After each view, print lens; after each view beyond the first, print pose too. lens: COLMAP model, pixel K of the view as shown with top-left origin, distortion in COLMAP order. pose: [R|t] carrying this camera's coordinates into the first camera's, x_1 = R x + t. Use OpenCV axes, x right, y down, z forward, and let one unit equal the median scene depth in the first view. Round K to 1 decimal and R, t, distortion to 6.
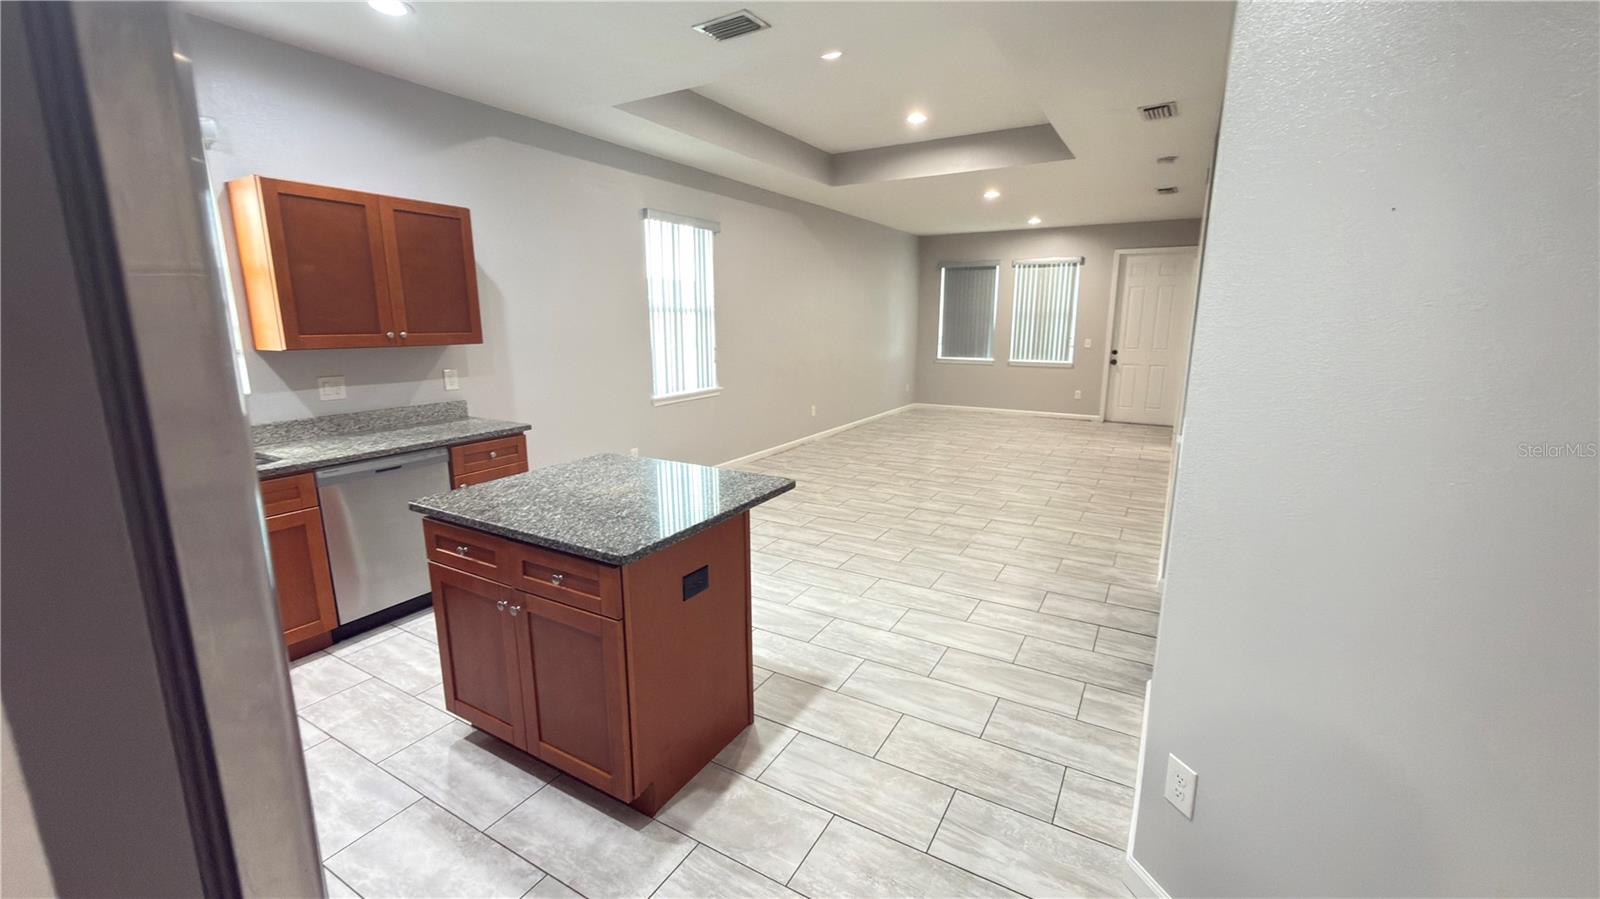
lens RADIAL K [[641.8, 0, 795.0], [0, 641.8, 445.1], [0, 0, 1]] dist [-0.001036, 0.000362]
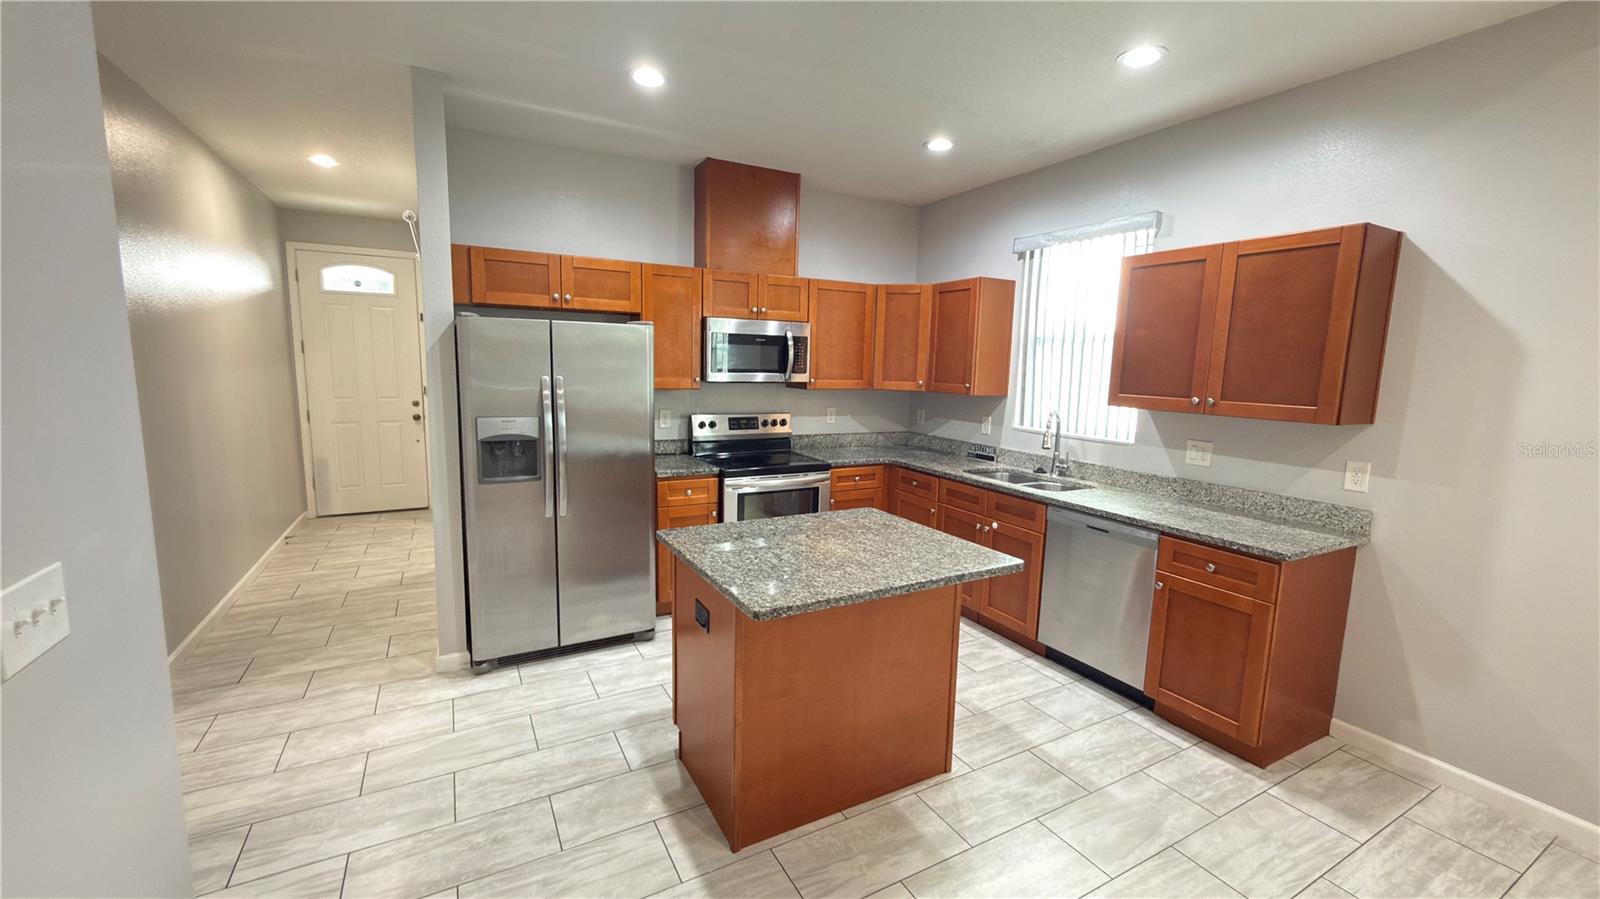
lens RADIAL K [[641.8, 0, 798.2], [0, 641.8, 446.3], [0, 0, 1]] dist [-0.001036, 0.000362]
pose [[-0.516865, 0.099618, -0.850251, 0.400807], [-0.189686, 0.955191, 0.227222, -0.204641], [0.834787, 0.278724, -0.474808, 0.965007]]
